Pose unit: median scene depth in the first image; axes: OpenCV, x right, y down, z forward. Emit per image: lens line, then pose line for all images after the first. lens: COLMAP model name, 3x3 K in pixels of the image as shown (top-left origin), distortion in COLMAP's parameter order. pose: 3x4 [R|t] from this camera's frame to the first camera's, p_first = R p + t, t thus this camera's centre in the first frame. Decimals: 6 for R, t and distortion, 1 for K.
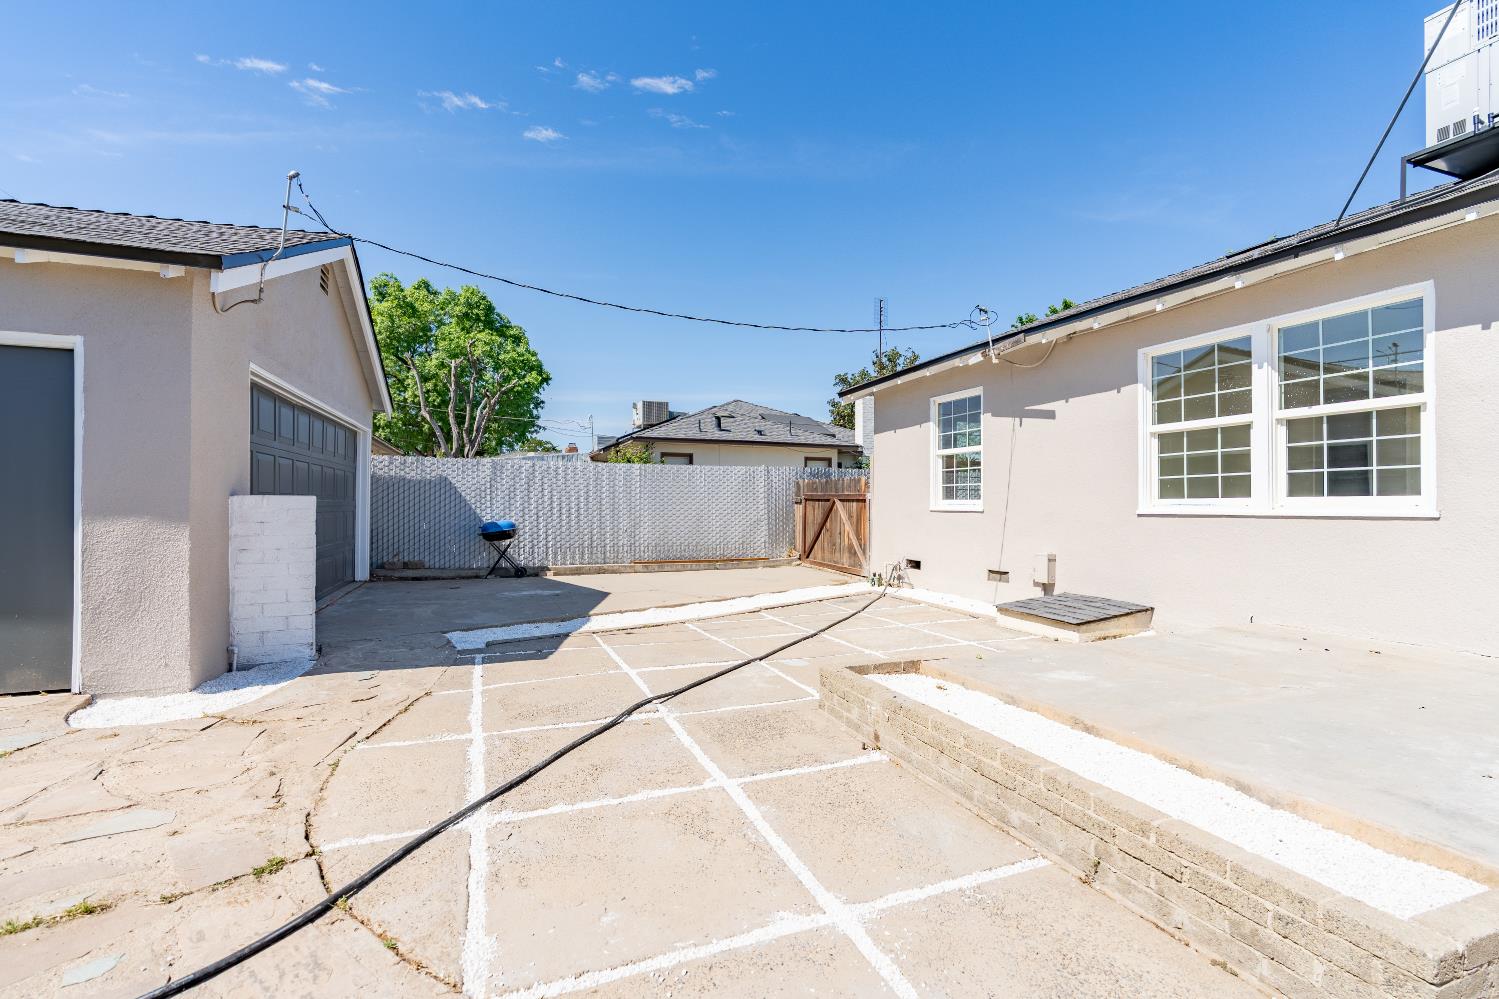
lens RADIAL K [[687.7, 0, 756.6], [0, 687.7, 499.3], [0, 0, 1]] dist [-0.003953, -0.000733]
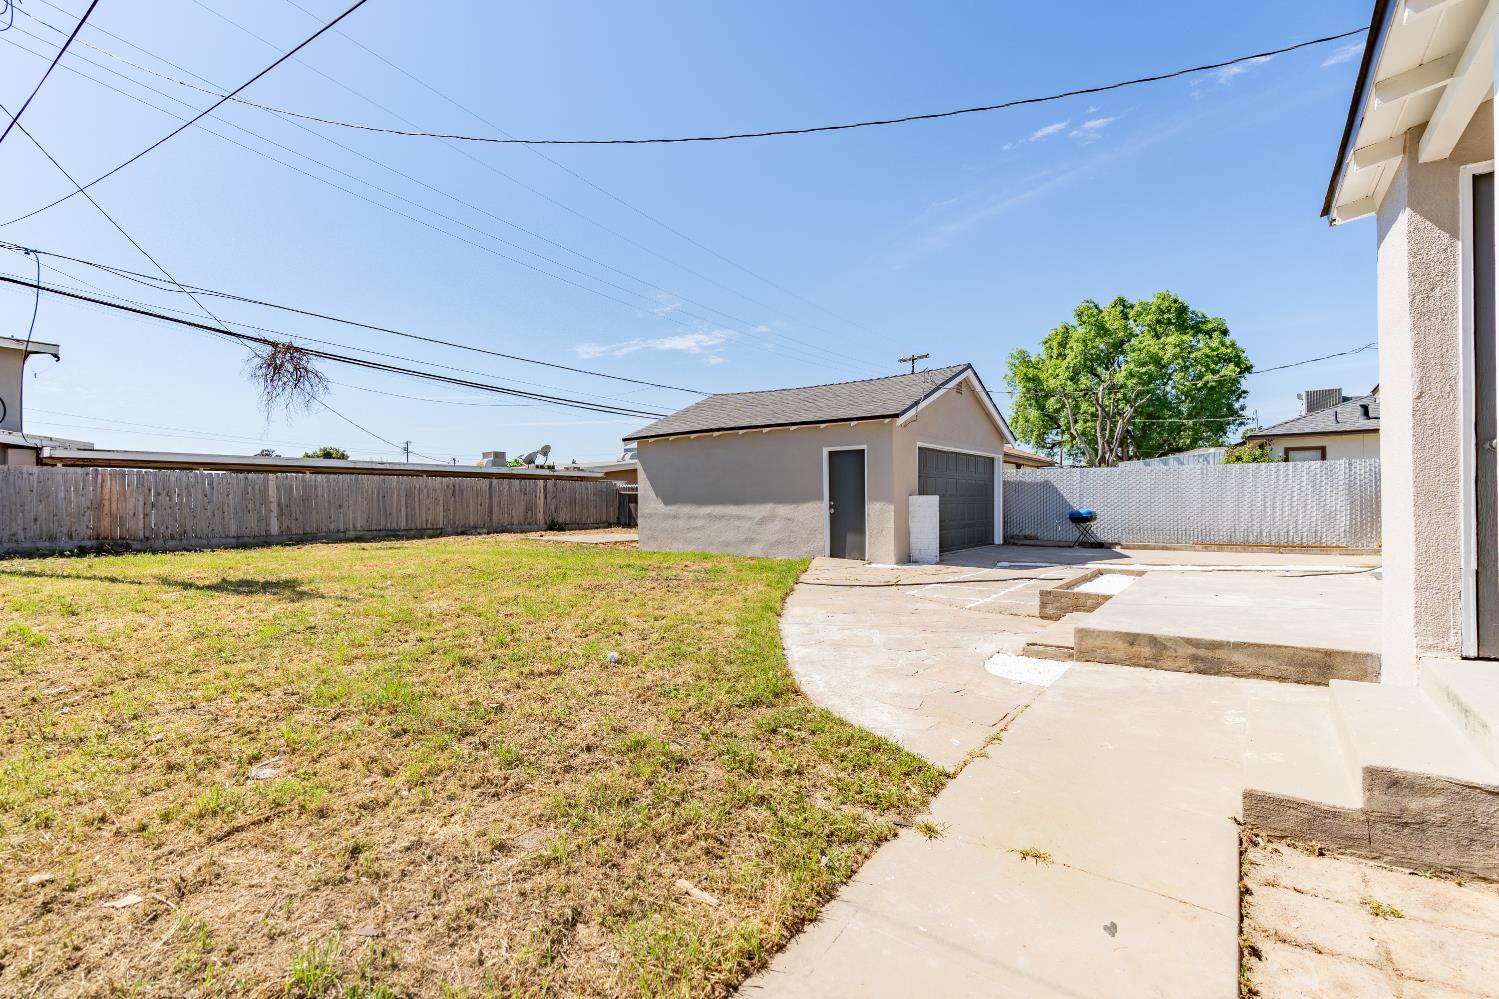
lens RADIAL K [[687.7, 0, 754.2], [0, 687.7, 501.8], [0, 0, 1]] dist [-0.003953, -0.000733]
pose [[0.546310, -0.009278, -0.837532, 0.136988], [0.015167, 0.999884, -0.001183, 0.001489], [0.837446, -0.012057, 0.546387, -0.115015]]
